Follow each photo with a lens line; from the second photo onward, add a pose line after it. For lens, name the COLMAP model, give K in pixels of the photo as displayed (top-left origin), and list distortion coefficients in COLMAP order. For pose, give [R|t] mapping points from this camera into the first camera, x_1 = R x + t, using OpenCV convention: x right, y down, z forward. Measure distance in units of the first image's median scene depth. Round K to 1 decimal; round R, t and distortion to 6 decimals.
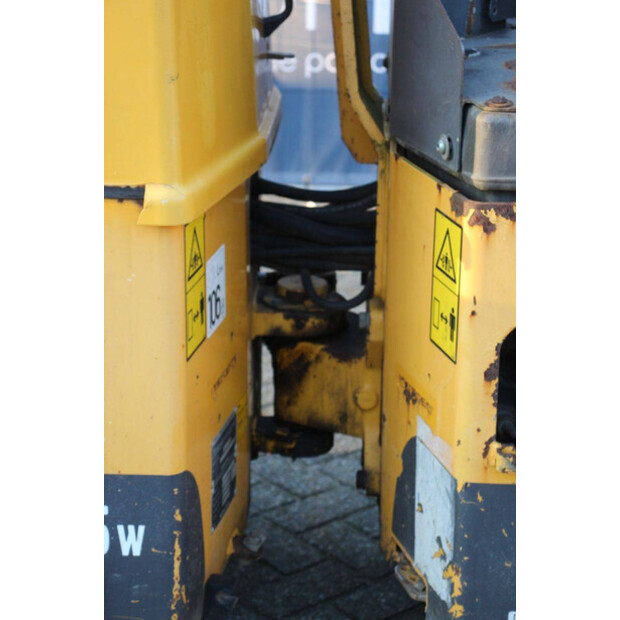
lens RADIAL K [[1467.6, 0, 310.0], [0, 1467.6, 310.0], [0, 0, 1]] dist [0.415356, -0.219501]
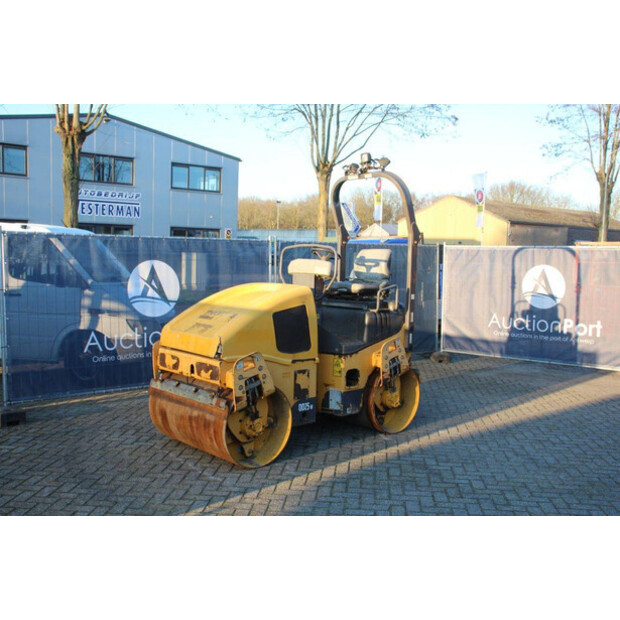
lens RADIAL K [[657.3, 0, 310.0], [0, 657.3, 310.0], [0, 0, 1]] dist [-0.041692, 0.028306]
pose [[0.717144, -0.053536, 0.694866, -2.466826], [0.210322, 0.967184, -0.142548, 0.158110], [-0.664431, 0.248373, 0.704870, -1.483794]]
